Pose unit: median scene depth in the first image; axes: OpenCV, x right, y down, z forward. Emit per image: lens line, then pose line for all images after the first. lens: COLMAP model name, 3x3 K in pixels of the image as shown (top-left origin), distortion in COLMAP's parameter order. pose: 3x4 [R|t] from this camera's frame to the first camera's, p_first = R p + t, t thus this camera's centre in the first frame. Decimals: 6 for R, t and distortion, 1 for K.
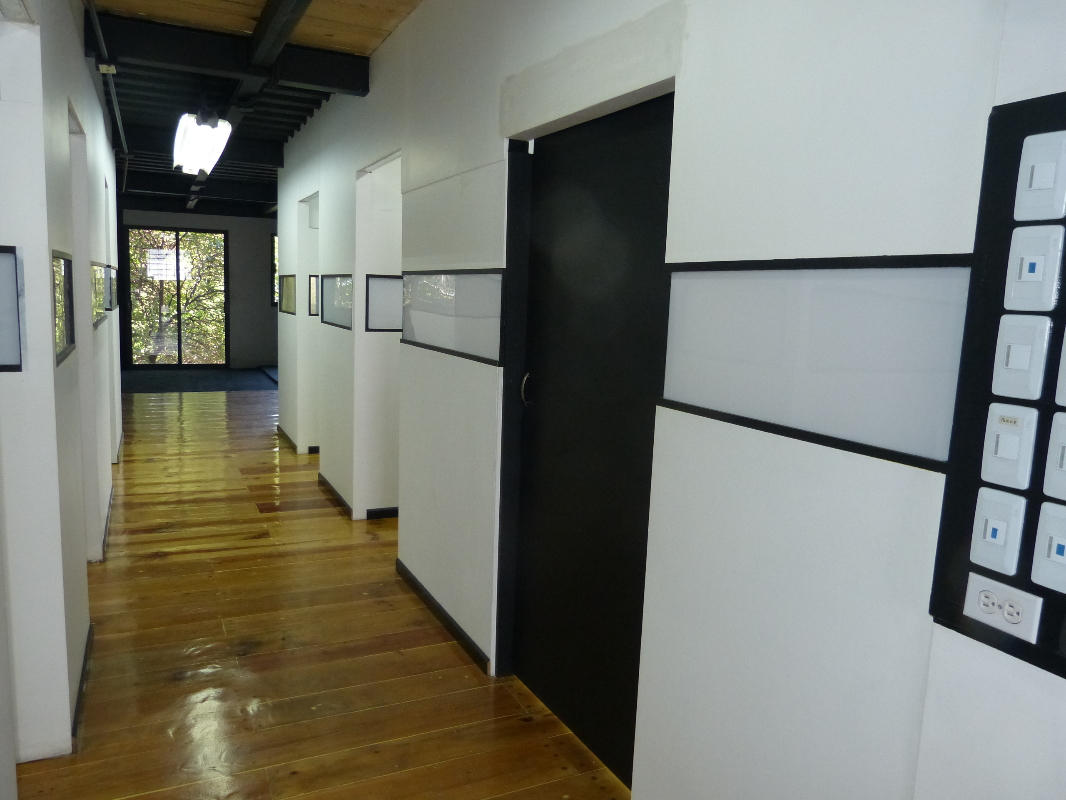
lens RADIAL K [[802.0, 0, 527.6], [0, 802.0, 403.6], [0, 0, 1]] dist [0.012205, 0.000001]
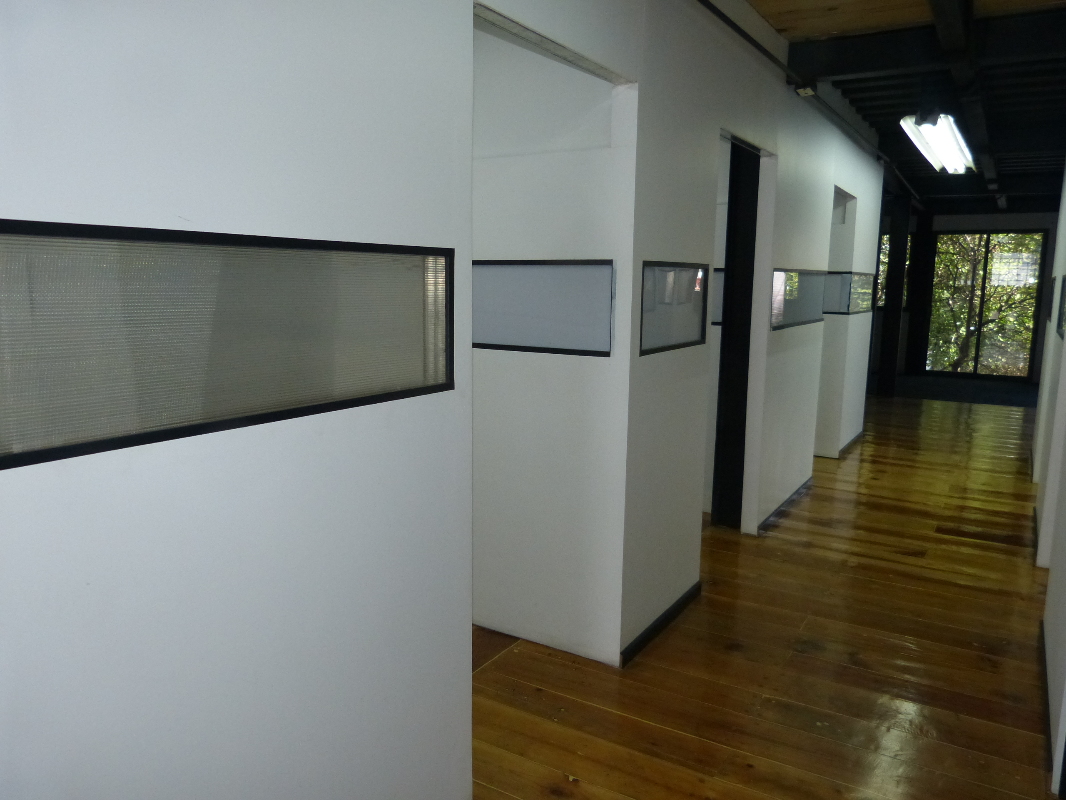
lens RADIAL K [[802.0, 0, 527.6], [0, 802.0, 401.6], [0, 0, 1]] dist [0.012205, 0.000001]
pose [[0.555586, 0.097429, -0.825731, 0.212586], [-0.107613, 0.993184, 0.044780, -0.007111], [0.824466, 0.063980, 0.562284, 0.104572]]
